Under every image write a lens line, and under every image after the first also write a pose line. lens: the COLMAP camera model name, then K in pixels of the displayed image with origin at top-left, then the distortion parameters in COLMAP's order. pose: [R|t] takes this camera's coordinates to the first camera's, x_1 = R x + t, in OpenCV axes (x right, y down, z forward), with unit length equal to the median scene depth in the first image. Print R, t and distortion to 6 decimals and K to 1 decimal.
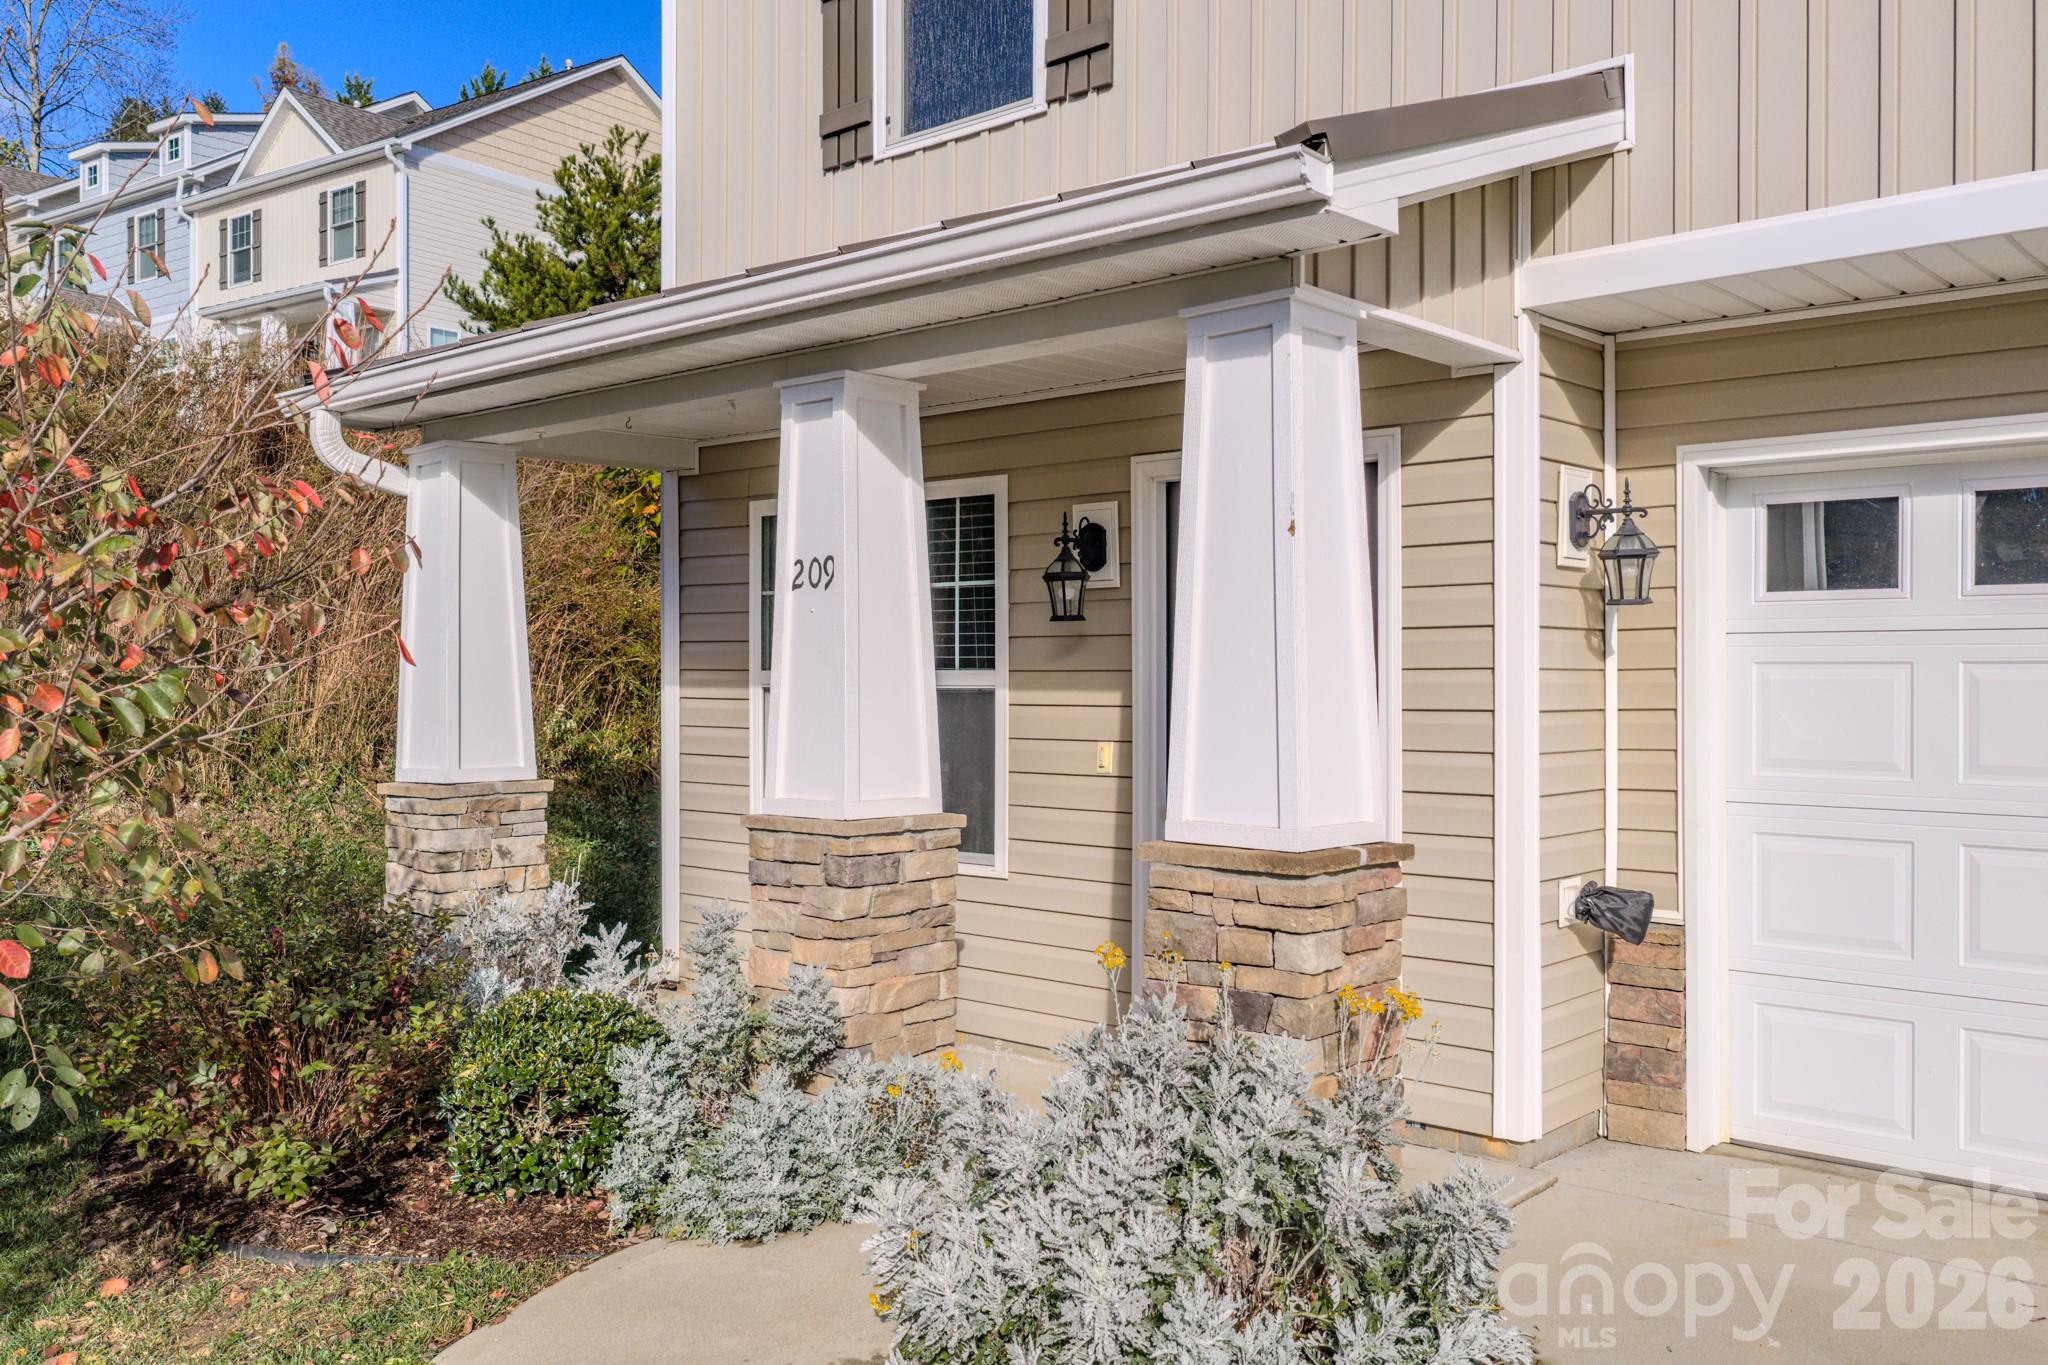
lens RADIAL K [[1708.0, 0, 1024.6], [0, 1708.0, 683.8], [0, 0, 1]] dist [0.006136, -0.007938]
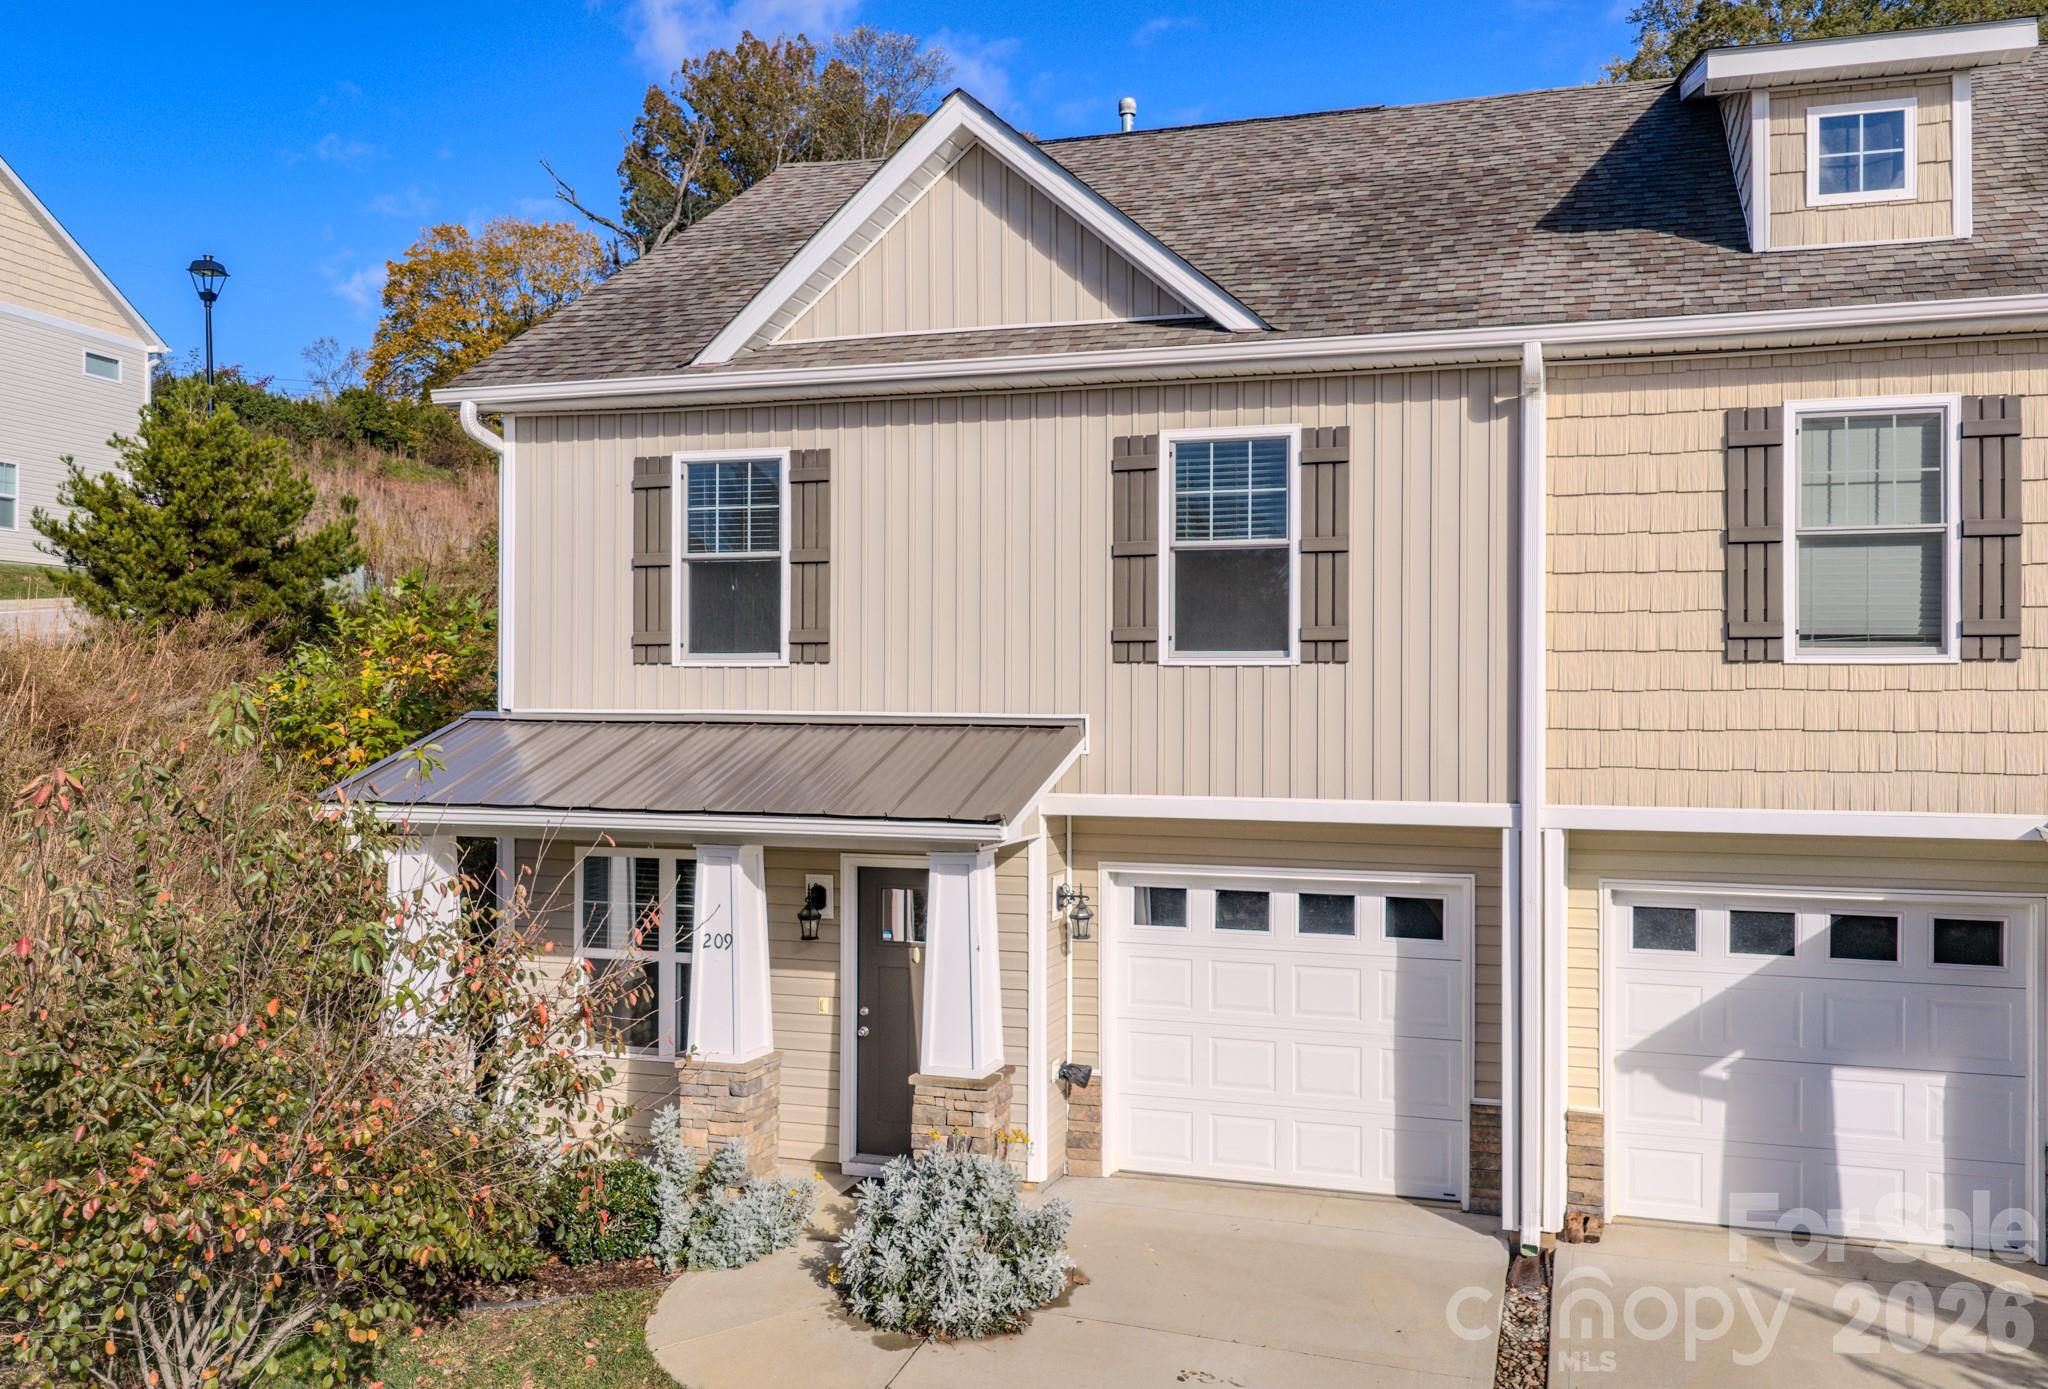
lens RADIAL K [[1741.1, 0, 1039.0], [0, 1741.1, 693.3], [0, 0, 1]] dist [0.016173, -0.026468]
pose [[0.914899, 0.002370, 0.403677, -0.616020], [-0.000788, 0.999991, -0.004085, -0.353625], [-0.403683, 0.003420, 0.914893, -1.063913]]
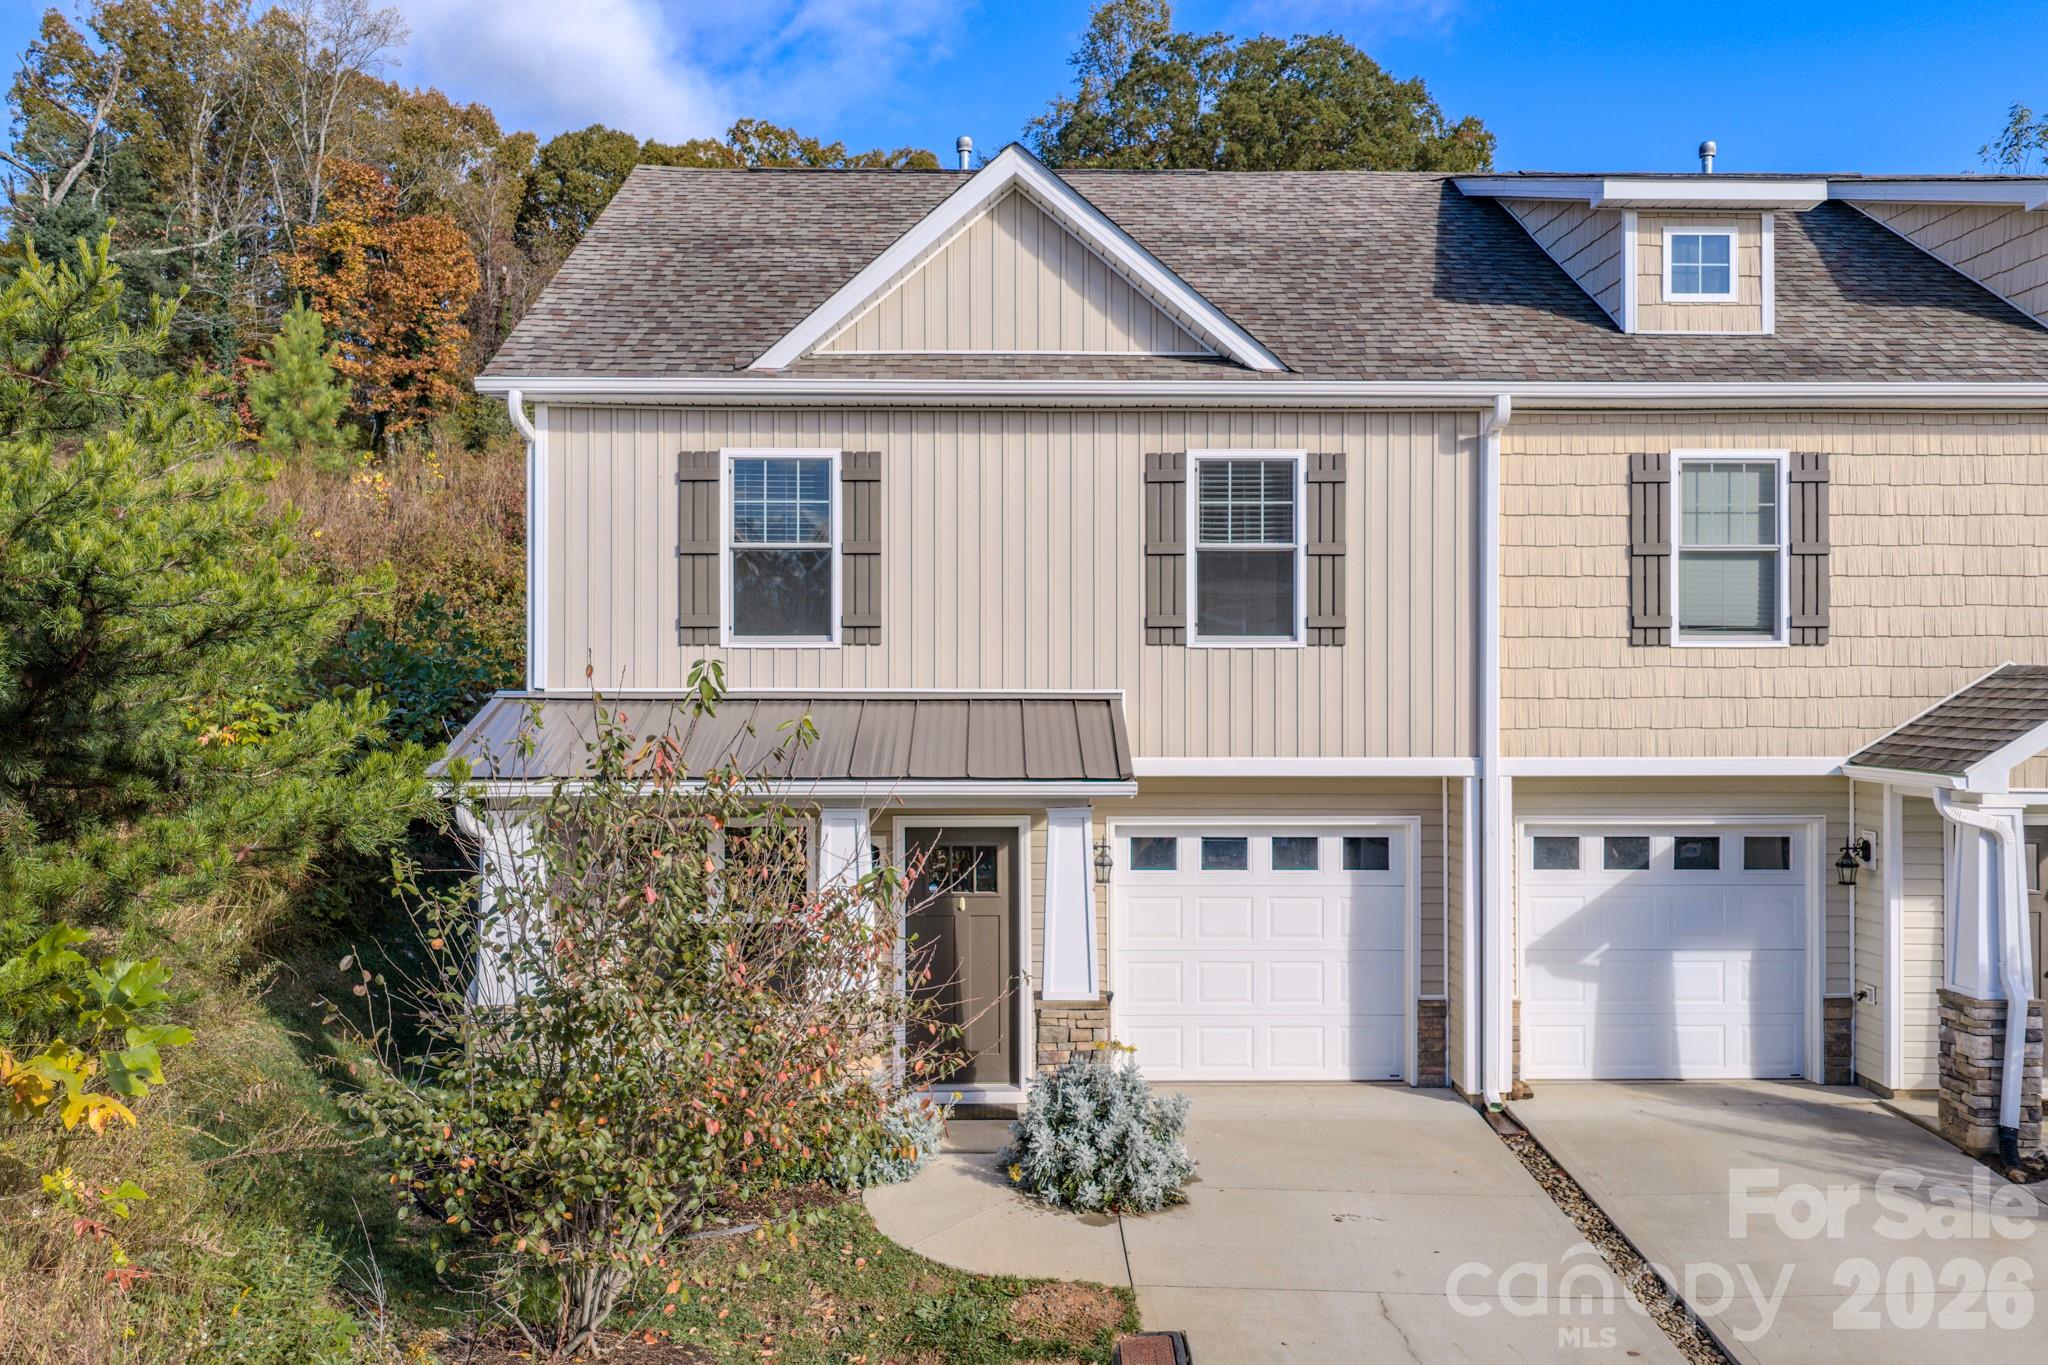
lens RADIAL K [[1708.0, 0, 1017.3], [0, 1708.0, 683.7], [0, 0, 1]] dist [0.006136, -0.007938]
pose [[0.732694, -0.003191, 0.680551, -1.499376], [0.003891, 0.999992, 0.000499, -0.346382], [-0.680547, 0.002282, 0.732701, -0.817704]]
